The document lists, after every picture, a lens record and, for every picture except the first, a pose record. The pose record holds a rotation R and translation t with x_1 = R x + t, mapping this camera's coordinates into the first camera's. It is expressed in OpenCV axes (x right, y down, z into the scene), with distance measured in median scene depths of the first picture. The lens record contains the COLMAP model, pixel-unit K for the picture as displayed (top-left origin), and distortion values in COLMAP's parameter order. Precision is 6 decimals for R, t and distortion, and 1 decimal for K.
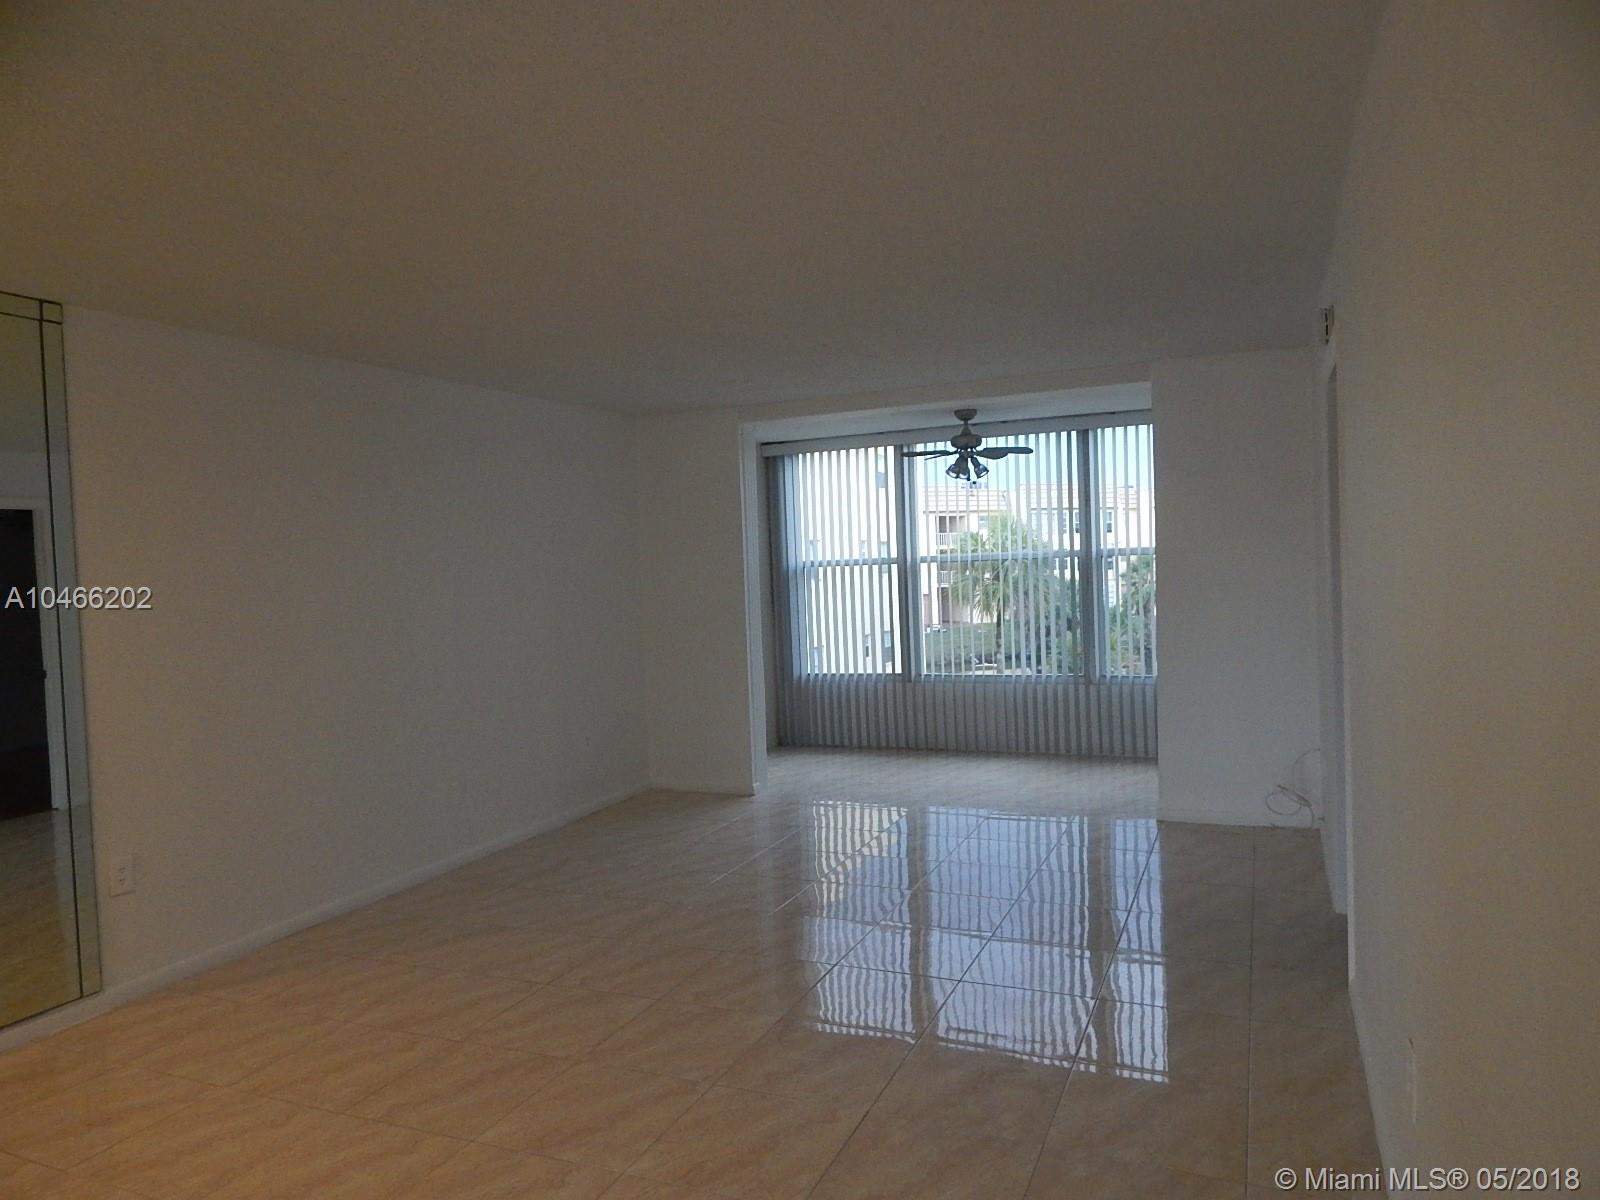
lens RADIAL K [[1035.6, 0, 812.1], [0, 1035.6, 603.3], [0, 0, 1]] dist [-0.002161, -0.007322]
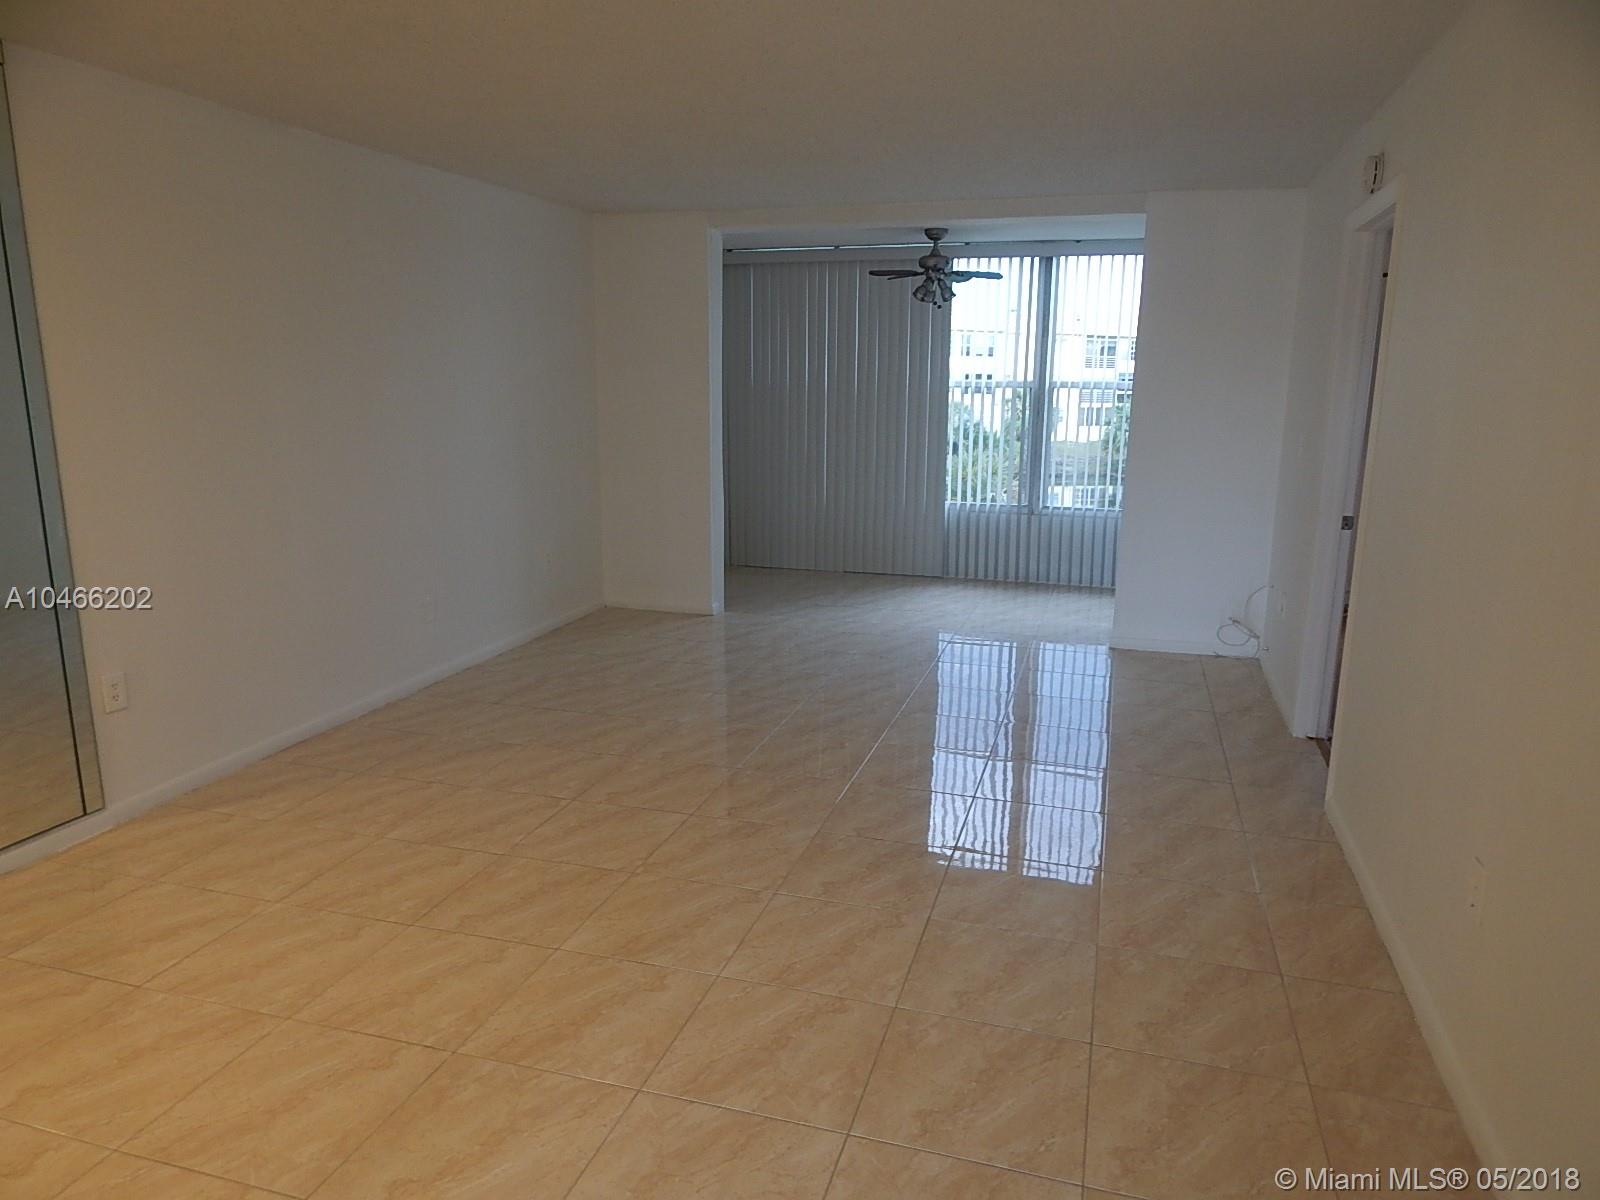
lens RADIAL K [[1039.6, 0, 800.8], [0, 1039.6, 587.8], [0, 0, 1]] dist [0.000871, -0.002330]
pose [[0.992868, 0.023587, 0.116860, -0.105375], [-0.042142, 0.986386, 0.158954, -0.005809], [-0.111520, -0.162745, 0.980346, 0.005844]]
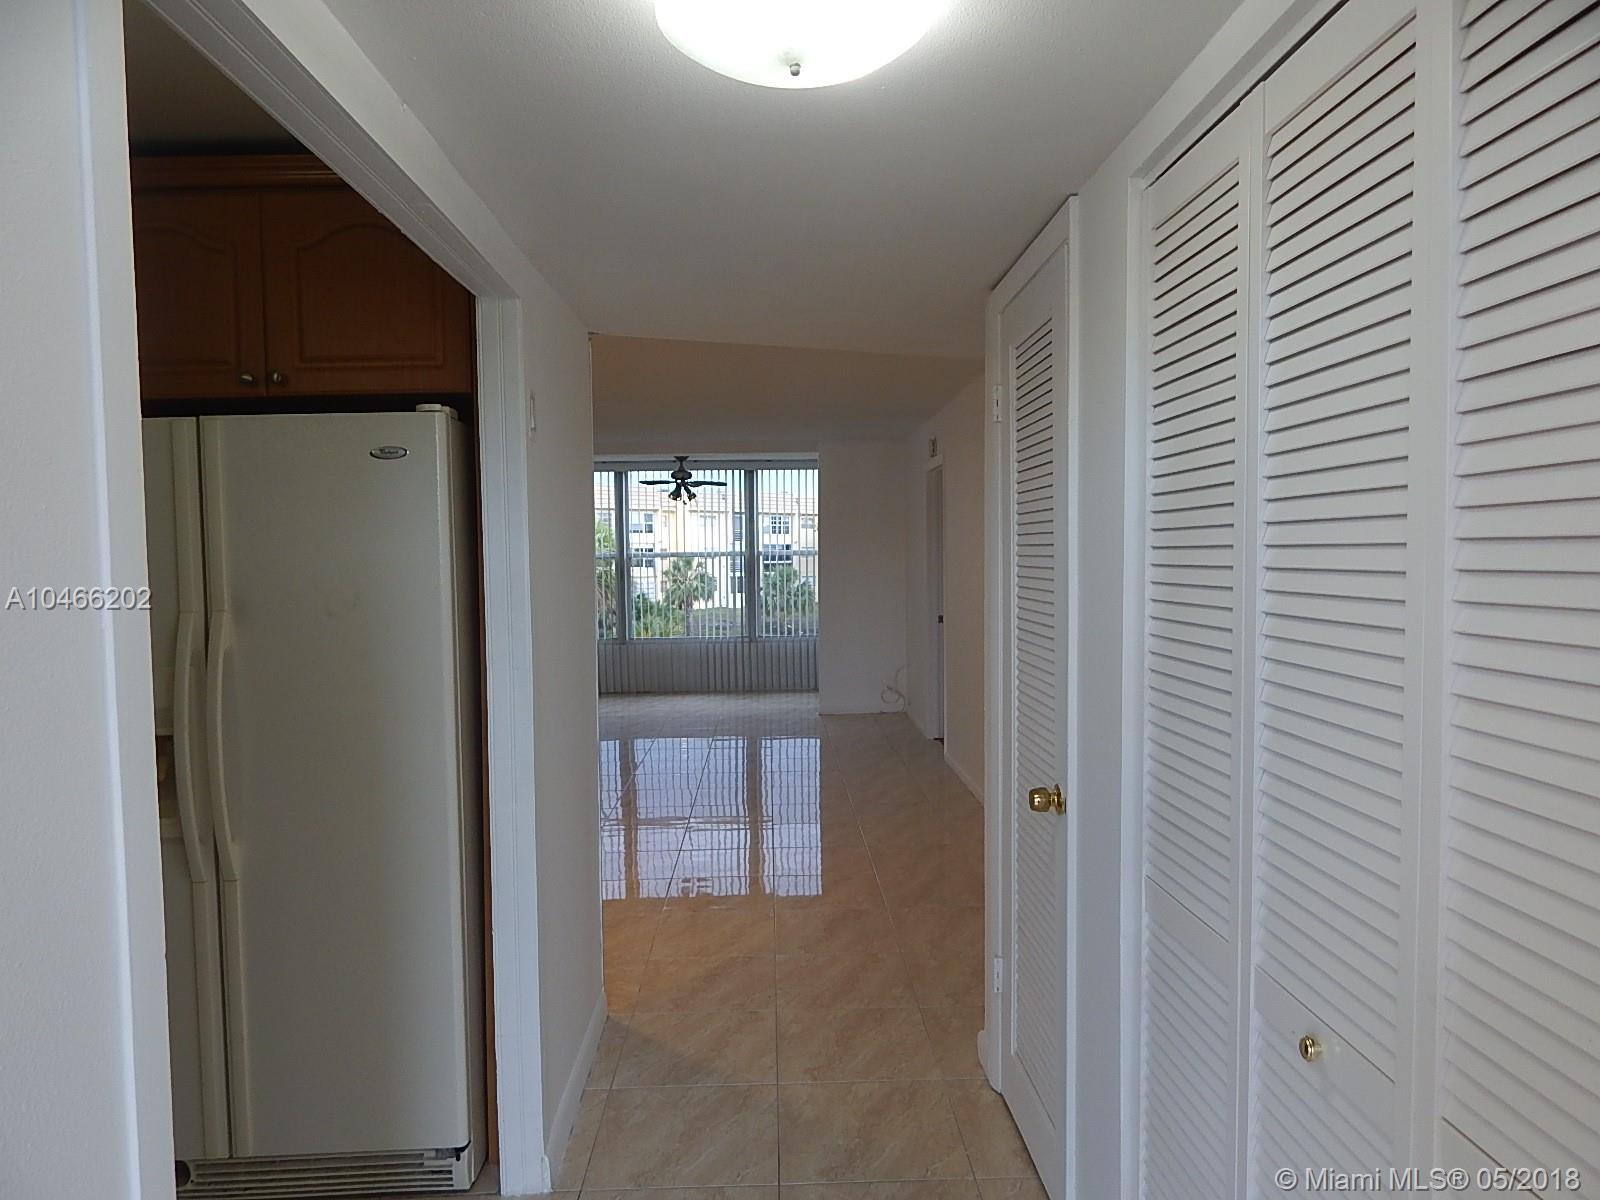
lens RADIAL K [[1030.5, 0, 807.9], [0, 1030.5, 602.1], [0, 0, 1]] dist [-0.002329, -0.007741]
pose [[0.899969, 0.002244, 0.435949, -0.407333], [-0.002947, 0.999995, 0.000935, 0.026239], [-0.435945, -0.002126, 0.899971, -0.487132]]
